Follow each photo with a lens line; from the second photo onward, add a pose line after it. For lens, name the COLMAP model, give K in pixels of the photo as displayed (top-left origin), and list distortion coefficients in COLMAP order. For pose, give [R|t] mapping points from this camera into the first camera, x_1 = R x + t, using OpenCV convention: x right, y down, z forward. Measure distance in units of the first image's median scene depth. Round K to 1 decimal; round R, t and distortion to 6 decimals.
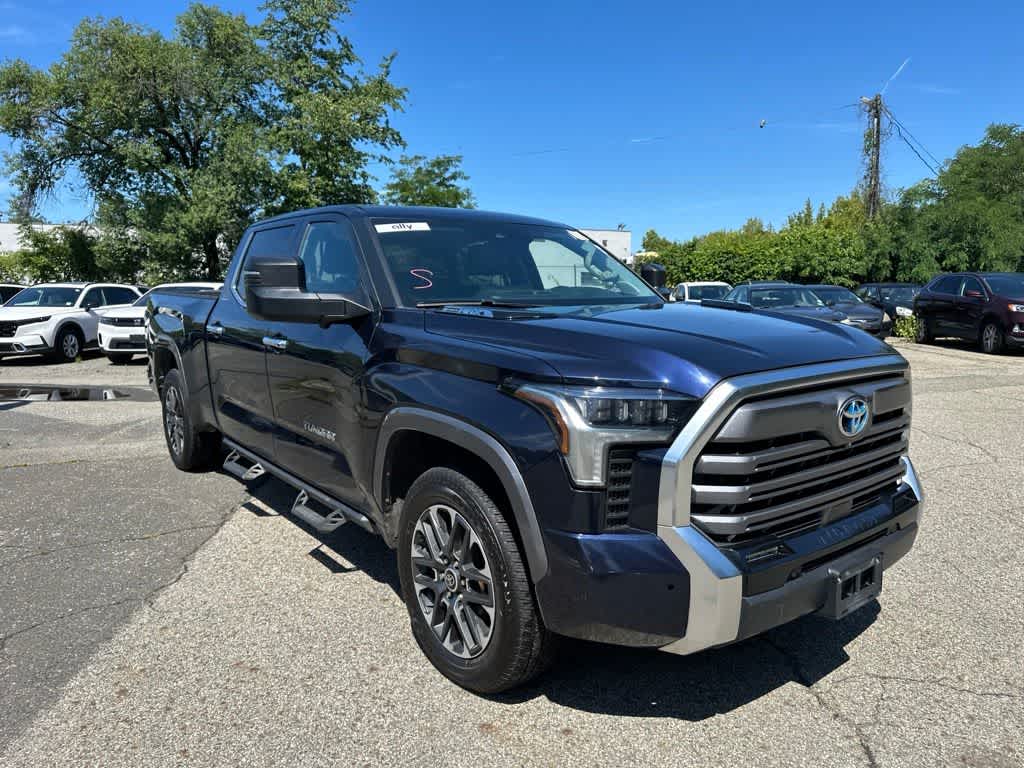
lens RADIAL K [[716.6, 0, 513.6], [0, 716.6, 383.9], [0, 0, 1]] dist [0.053074, -0.069082]
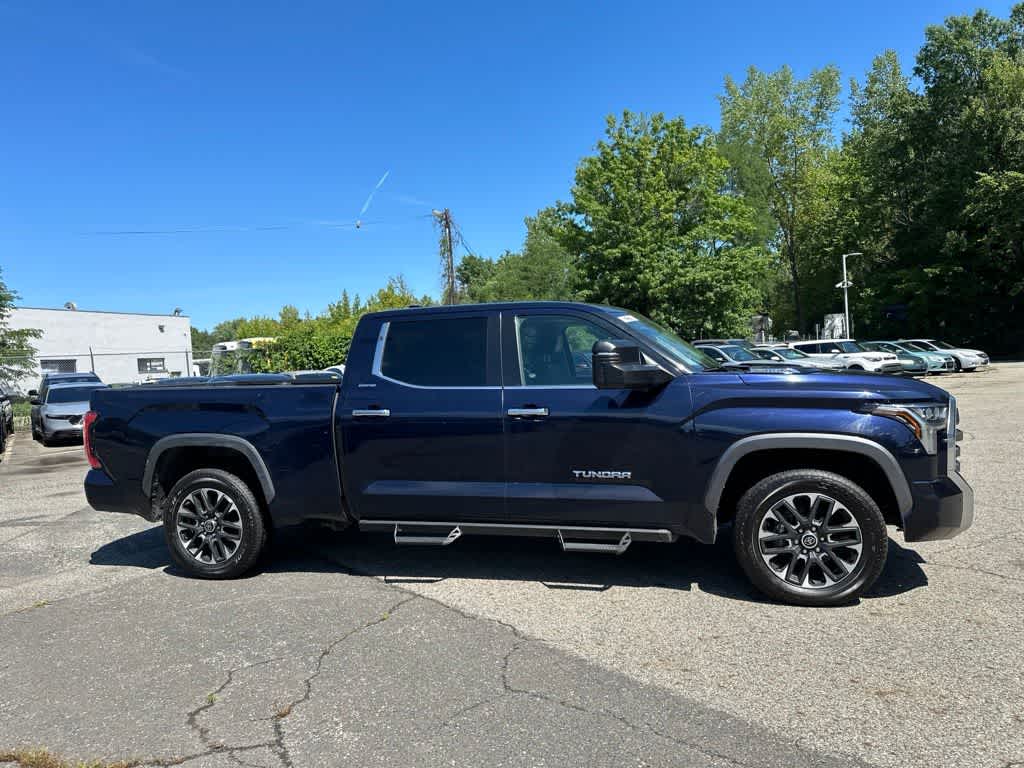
lens RADIAL K [[712.4, 0, 509.9], [0, 712.4, 386.4], [0, 0, 1]] dist [0.081213, -0.116198]
pose [[0.805584, -0.053577, 0.590055, -0.255302], [0.120389, 0.989929, -0.074477, -0.003707], [-0.580122, 0.131033, 0.803921, 0.011703]]
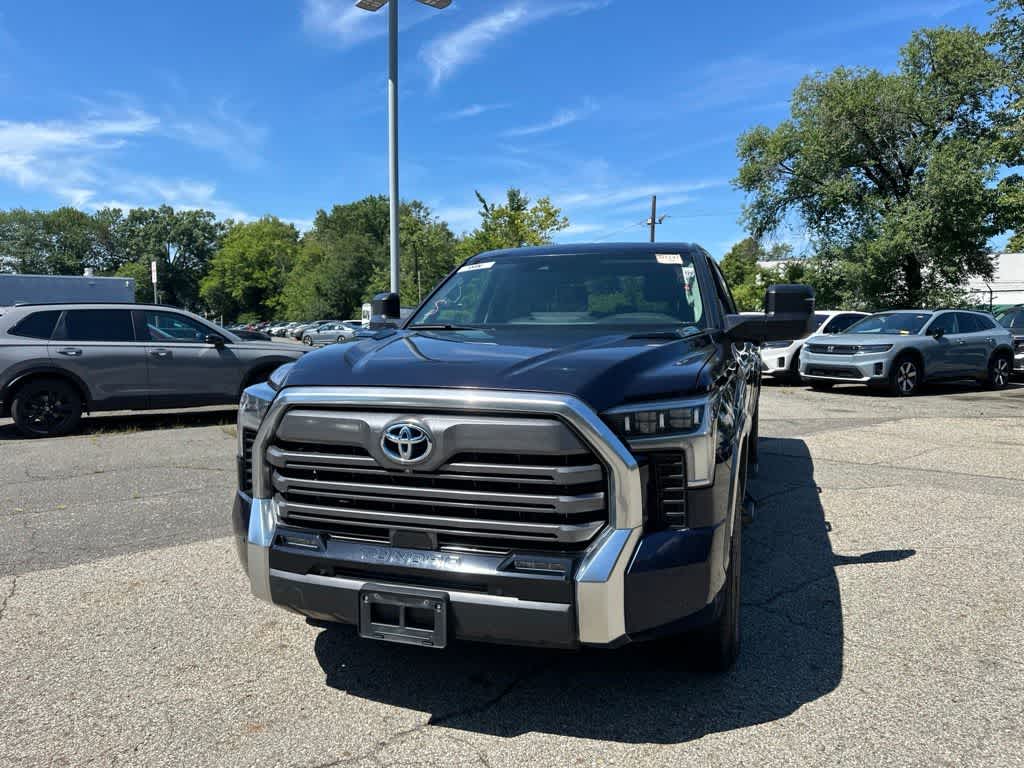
lens RADIAL K [[709.4, 0, 519.6], [0, 709.4, 377.9], [0, 0, 1]] dist [0.105587, -0.148158]
pose [[0.545919, 0.074900, -0.834484, 0.208352], [-0.113653, 0.993410, 0.014813, -0.011741], [0.830094, 0.086755, 0.550834, 0.088301]]
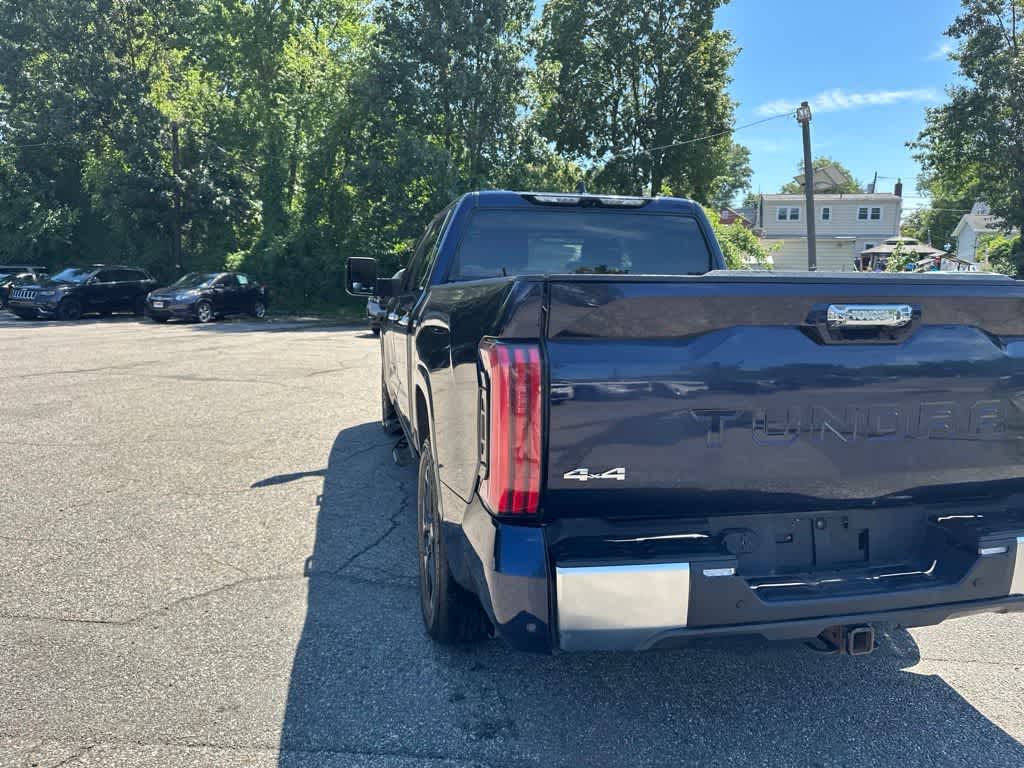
lens RADIAL K [[716.6, 0, 513.6], [0, 716.6, 383.9], [0, 0, 1]] dist [0.053074, -0.069082]
pose [[-0.907205, -0.056269, 0.416908, -0.161638], [0.053920, 0.967288, 0.247885, -0.071426], [-0.417218, 0.247363, -0.874495, 0.583045]]
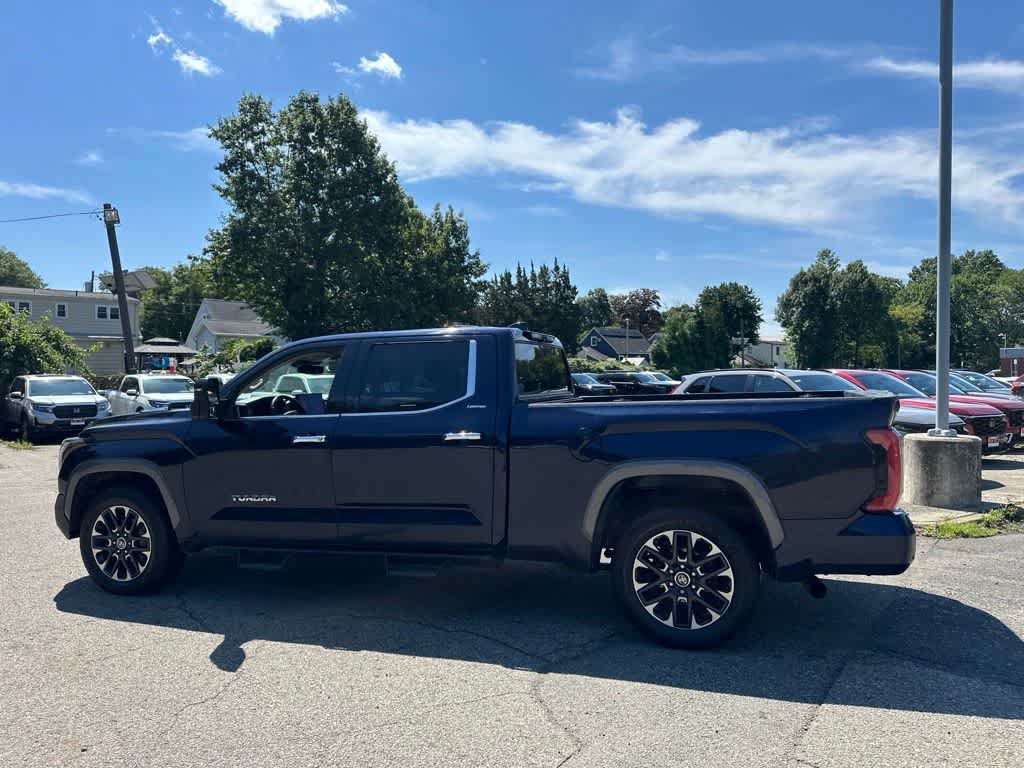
lens RADIAL K [[717.4, 0, 513.8], [0, 717.4, 386.6], [0, 0, 1]] dist [0.054203, -0.072125]
pose [[-0.827617, 0.028133, -0.560588, 0.119233], [-0.050247, 0.991020, 0.123916, -0.088717], [0.559040, 0.130722, -0.818771, 0.611375]]
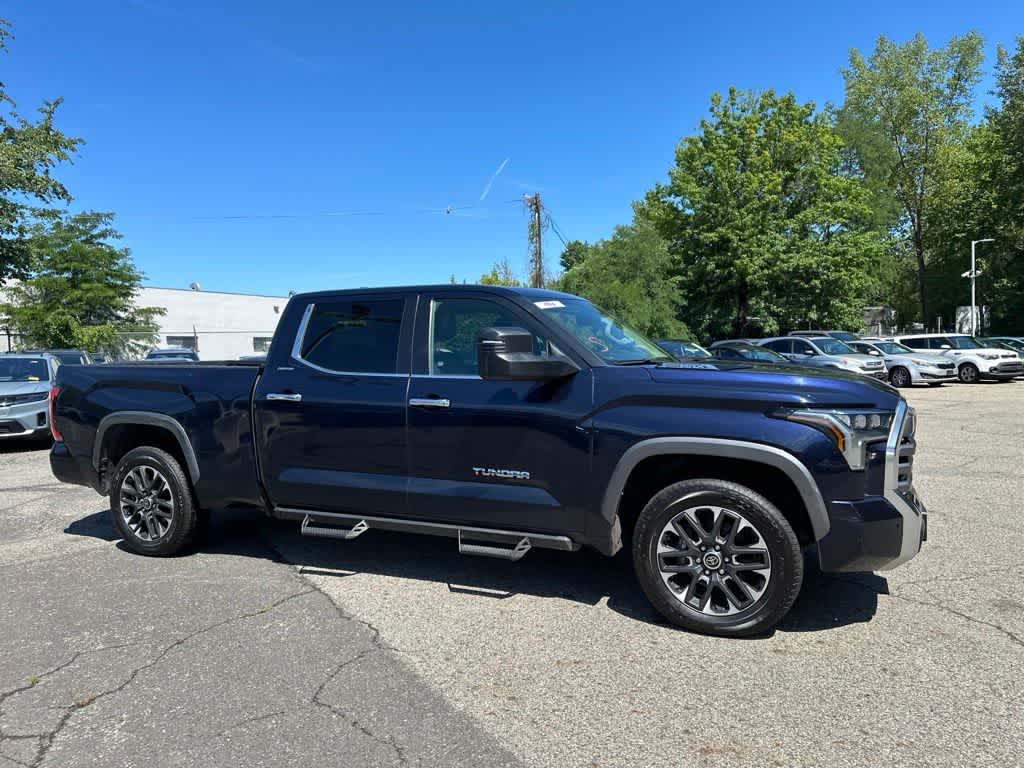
lens RADIAL K [[716.6, 0, 513.6], [0, 716.6, 383.9], [0, 0, 1]] dist [0.053074, -0.069082]
pose [[0.886156, -0.034622, 0.462092, -0.175799], [0.077396, 0.994256, -0.073928, 0.001528], [-0.456879, 0.101276, 0.883745, -0.013337]]
